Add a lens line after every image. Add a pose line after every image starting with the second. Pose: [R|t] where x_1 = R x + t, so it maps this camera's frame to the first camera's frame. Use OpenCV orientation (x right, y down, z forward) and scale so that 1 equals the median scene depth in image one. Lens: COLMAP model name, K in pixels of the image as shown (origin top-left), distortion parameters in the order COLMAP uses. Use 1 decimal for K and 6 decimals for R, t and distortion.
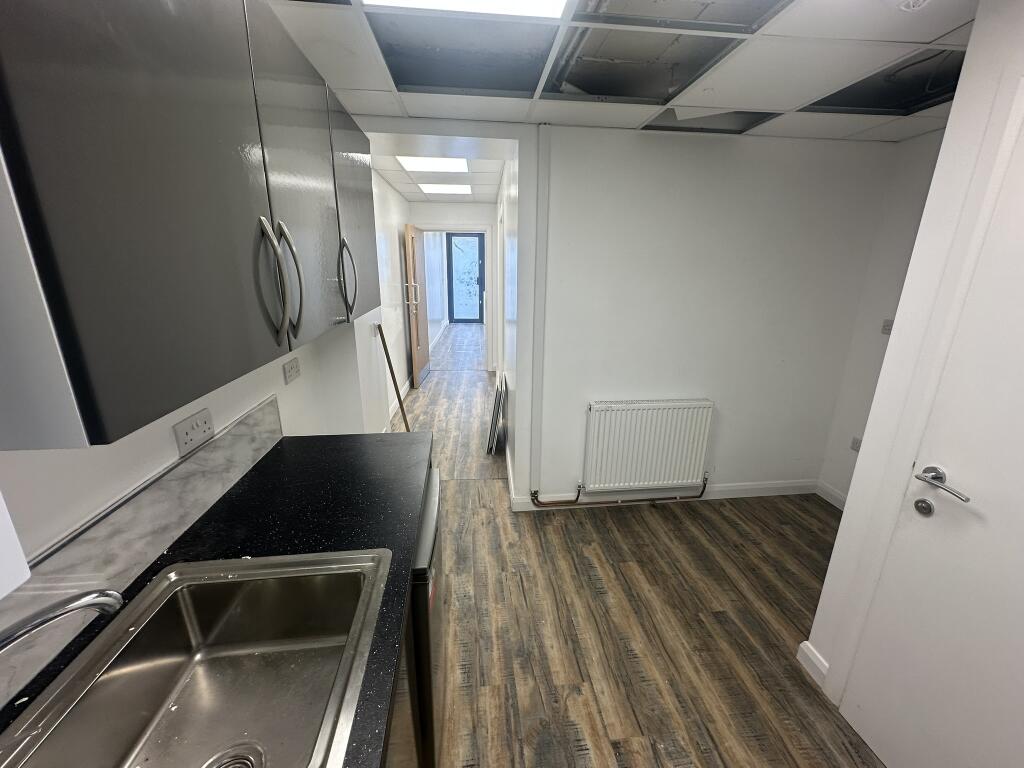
lens RADIAL K [[407.0, 0, 517.9], [0, 407.0, 382.9], [0, 0, 1]] dist [-0.003822, 0.000367]
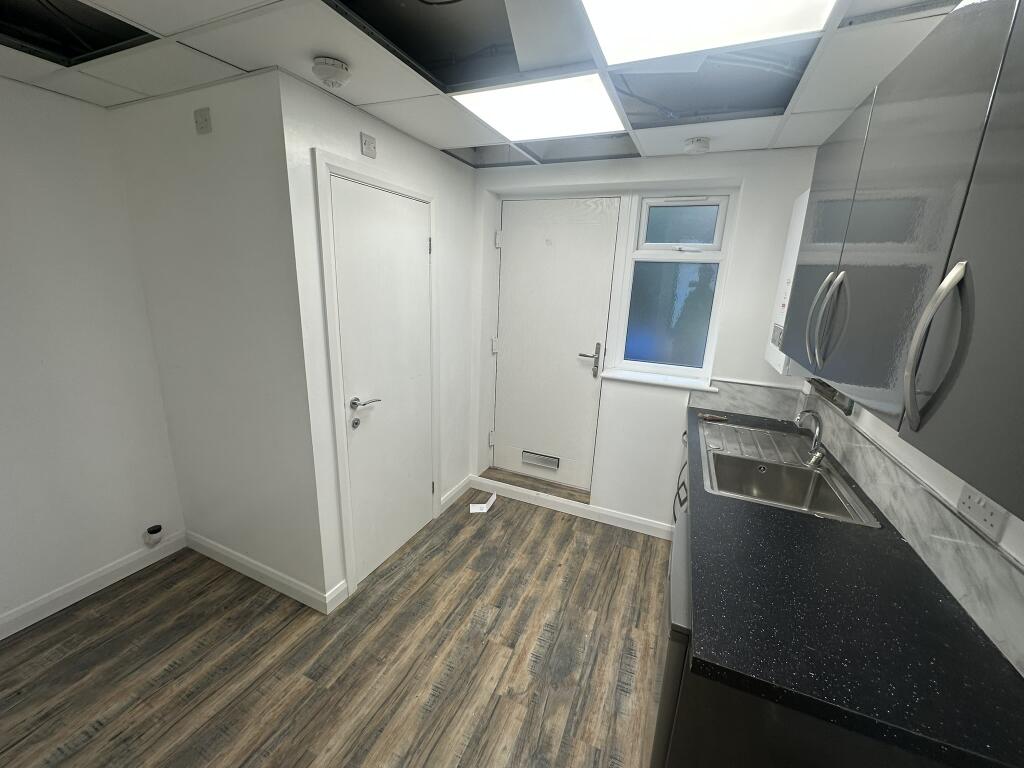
lens RADIAL K [[407.0, 0, 519.8], [0, 407.0, 381.2], [0, 0, 1]] dist [-0.003822, 0.000367]
pose [[-0.870837, -0.162683, 0.463871, -0.223521], [0.089684, 0.875233, 0.475315, -0.424403], [-0.483321, 0.455524, -0.747595, 1.406566]]
